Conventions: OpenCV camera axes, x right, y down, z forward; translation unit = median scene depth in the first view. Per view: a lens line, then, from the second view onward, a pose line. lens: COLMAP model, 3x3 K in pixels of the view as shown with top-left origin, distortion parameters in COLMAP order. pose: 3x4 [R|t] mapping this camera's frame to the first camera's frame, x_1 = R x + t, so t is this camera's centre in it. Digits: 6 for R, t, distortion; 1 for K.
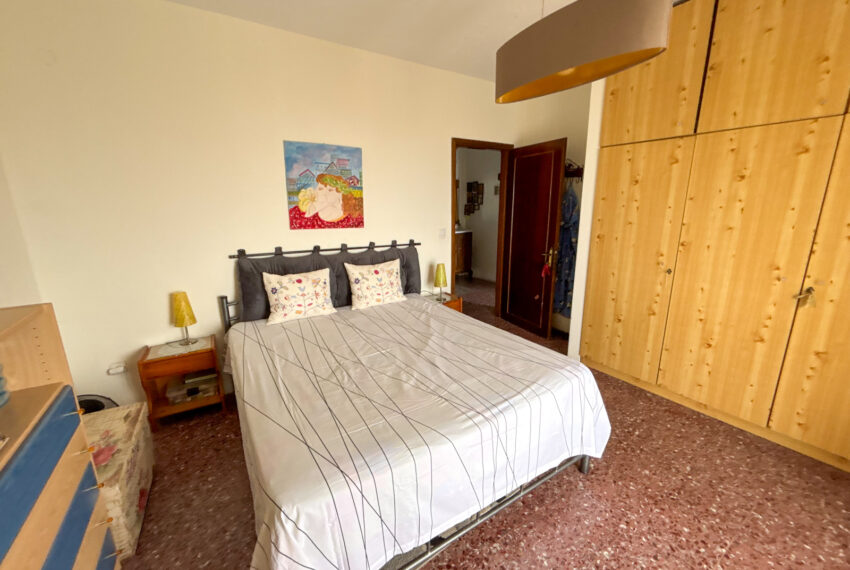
lens RADIAL K [[345.7, 0, 425.4], [0, 345.7, 283.6], [0, 0, 1]] dist [0.002145, -0.000175]
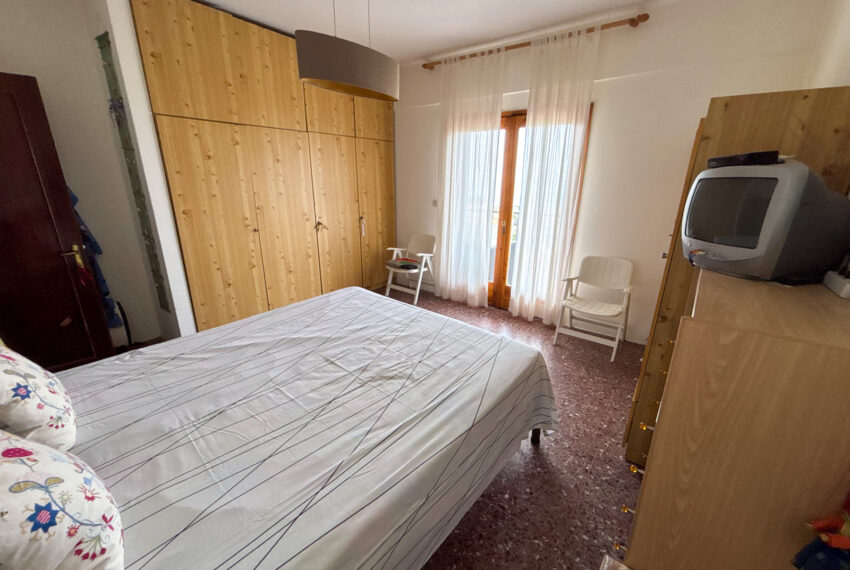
lens RADIAL K [[345.7, 0, 425.4], [0, 345.7, 283.6], [0, 0, 1]] dist [0.002145, -0.000175]
pose [[-0.319180, -0.272280, 0.907738, -0.718219], [0.217813, 0.911120, 0.349882, -0.165603], [-0.922324, 0.309393, -0.231505, 0.757587]]
